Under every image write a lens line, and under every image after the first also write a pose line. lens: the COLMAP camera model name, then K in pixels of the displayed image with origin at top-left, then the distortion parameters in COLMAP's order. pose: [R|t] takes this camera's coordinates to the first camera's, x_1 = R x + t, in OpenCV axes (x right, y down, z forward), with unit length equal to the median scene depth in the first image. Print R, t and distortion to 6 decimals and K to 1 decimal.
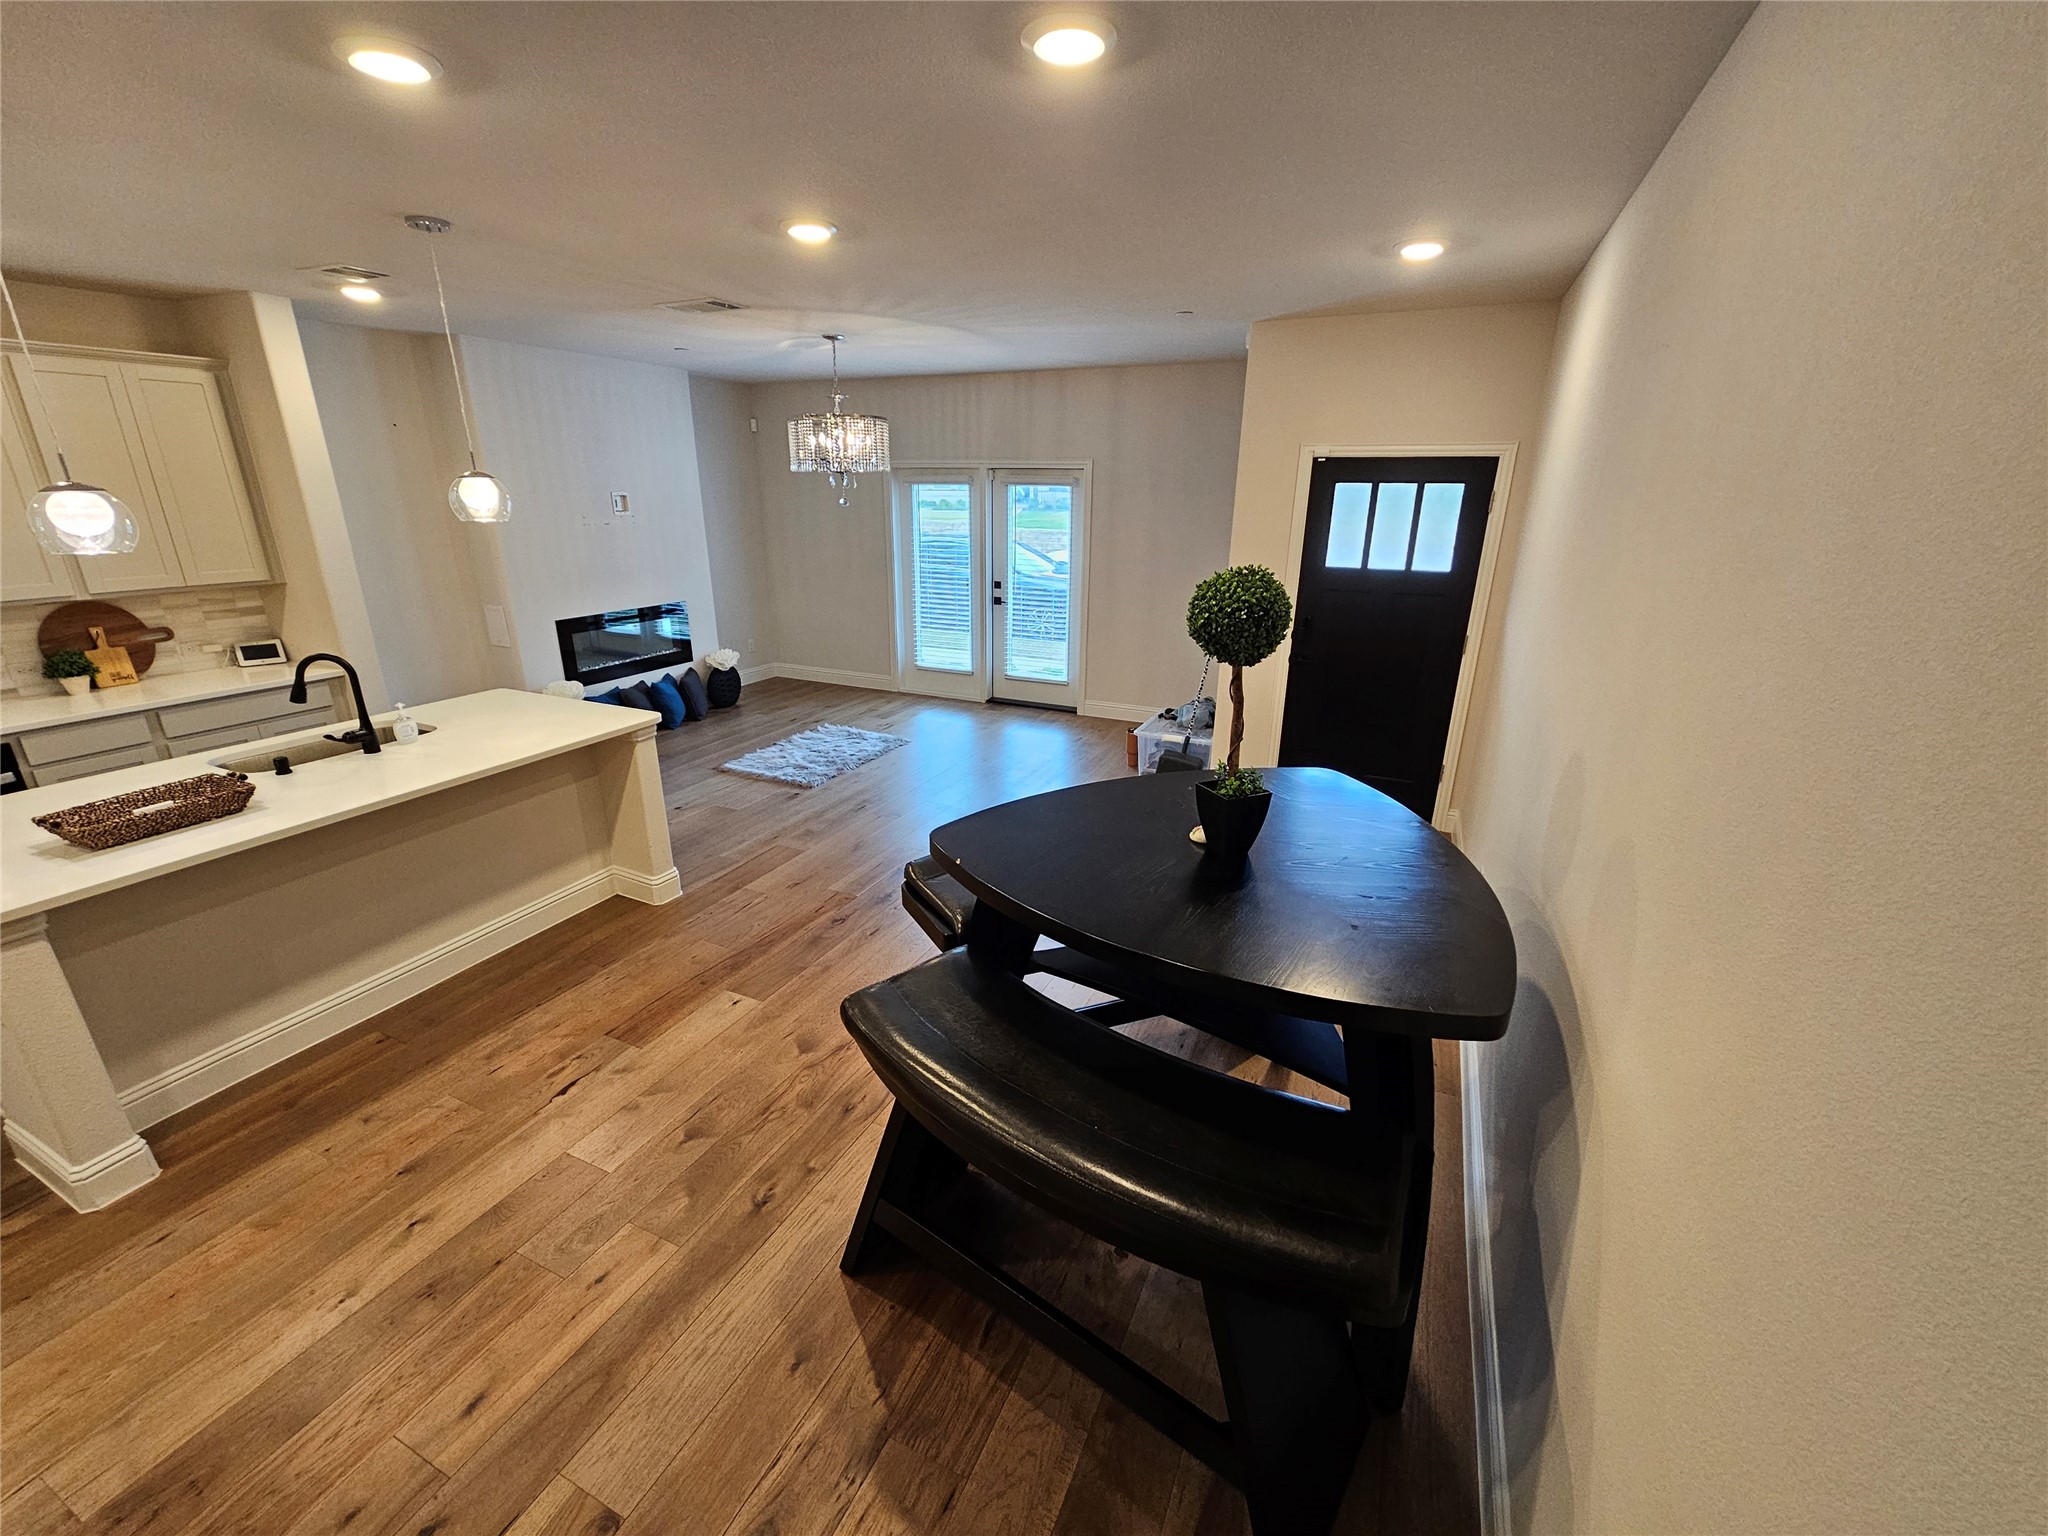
lens RADIAL K [[841.5, 0, 1024.0], [0, 841.5, 768.0], [0, 0, 1]] dist [-0.000701, 0.003838]
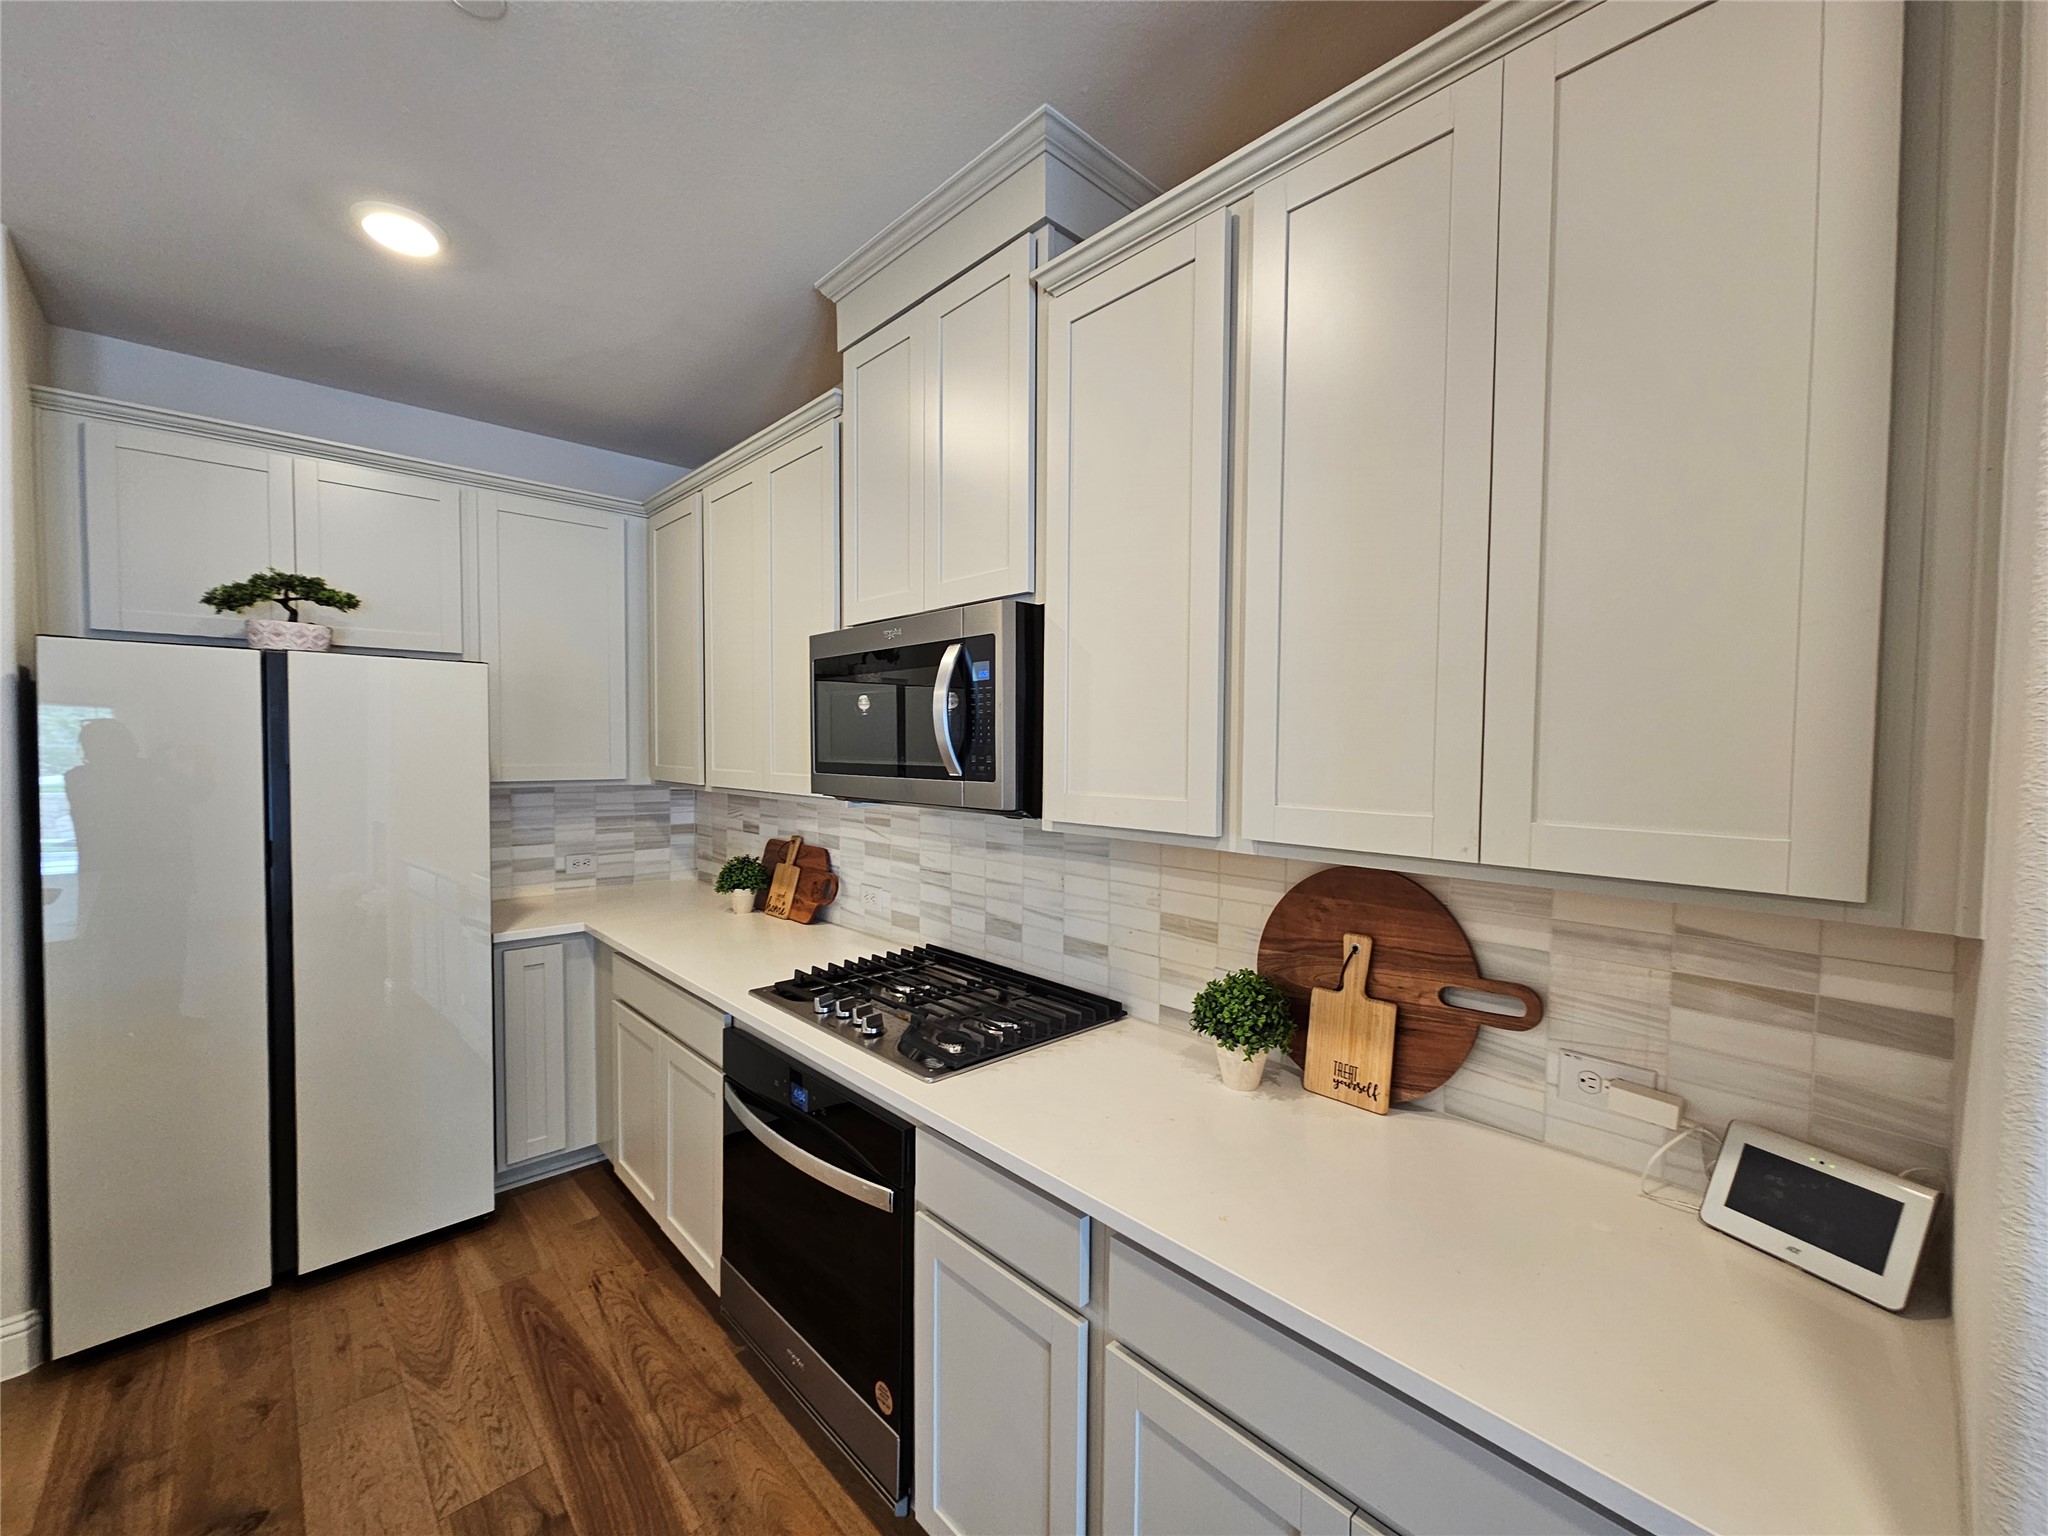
lens RADIAL K [[841.5, 0, 1024.0], [0, 841.5, 768.0], [0, 0, 1]] dist [-0.000701, 0.003838]
pose [[-0.370944, 0.018321, -0.928474, -0.670978], [-0.311992, 0.939234, 0.143180, -0.226582], [0.874678, 0.342788, -0.342688, 0.917012]]
